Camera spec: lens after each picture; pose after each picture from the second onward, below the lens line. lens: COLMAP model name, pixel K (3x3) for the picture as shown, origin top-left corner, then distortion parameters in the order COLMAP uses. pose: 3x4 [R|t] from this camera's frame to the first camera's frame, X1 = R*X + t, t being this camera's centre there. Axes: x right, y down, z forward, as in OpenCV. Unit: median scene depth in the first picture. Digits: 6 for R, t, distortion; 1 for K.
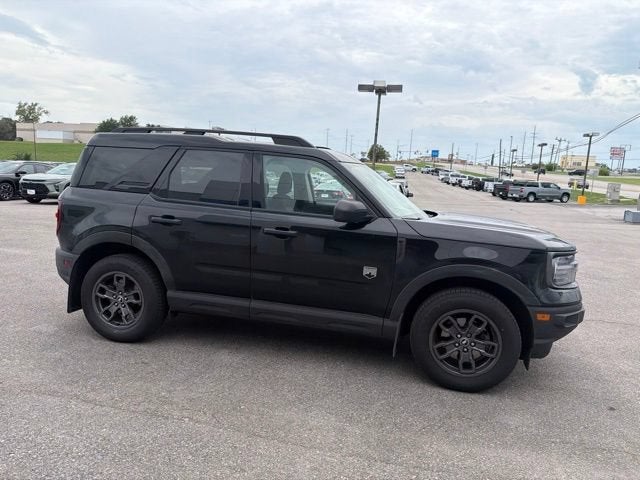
lens RADIAL K [[453.8, 0, 322.2], [0, 453.8, 233.1], [0, 0, 1]] dist [0.037014, -0.049464]
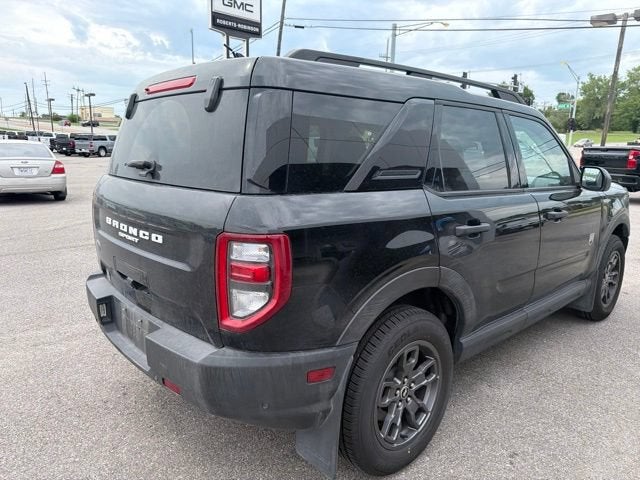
lens RADIAL K [[457.1, 0, 320.0], [0, 457.1, 240.0], [0, 0, 1]] dist [0.006686, 0.001061]
pose [[0.569426, -0.210862, 0.794538, -0.912965], [0.117222, 0.977493, 0.175406, -0.136713], [-0.813642, -0.006743, 0.581328, 0.794112]]
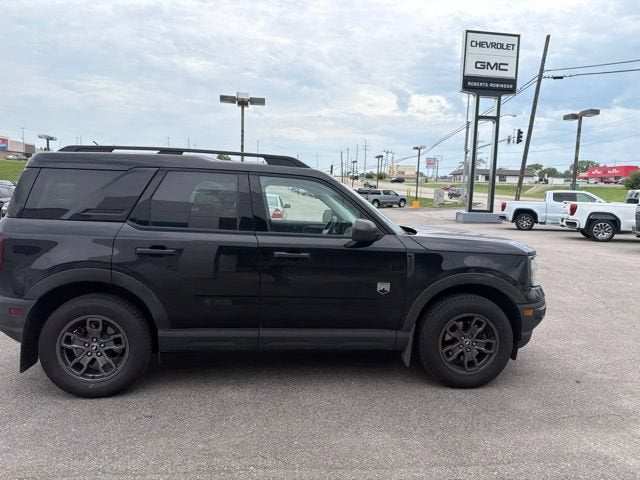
lens RADIAL K [[453.5, 0, 321.6], [0, 453.5, 237.6], [0, 0, 1]] dist [0.042508, -0.056202]
pose [[0.943440, -0.059293, 0.326198, -0.318740], [0.063451, 0.997983, -0.002112, -0.031348], [-0.325415, 0.022690, 0.945299, 0.055837]]
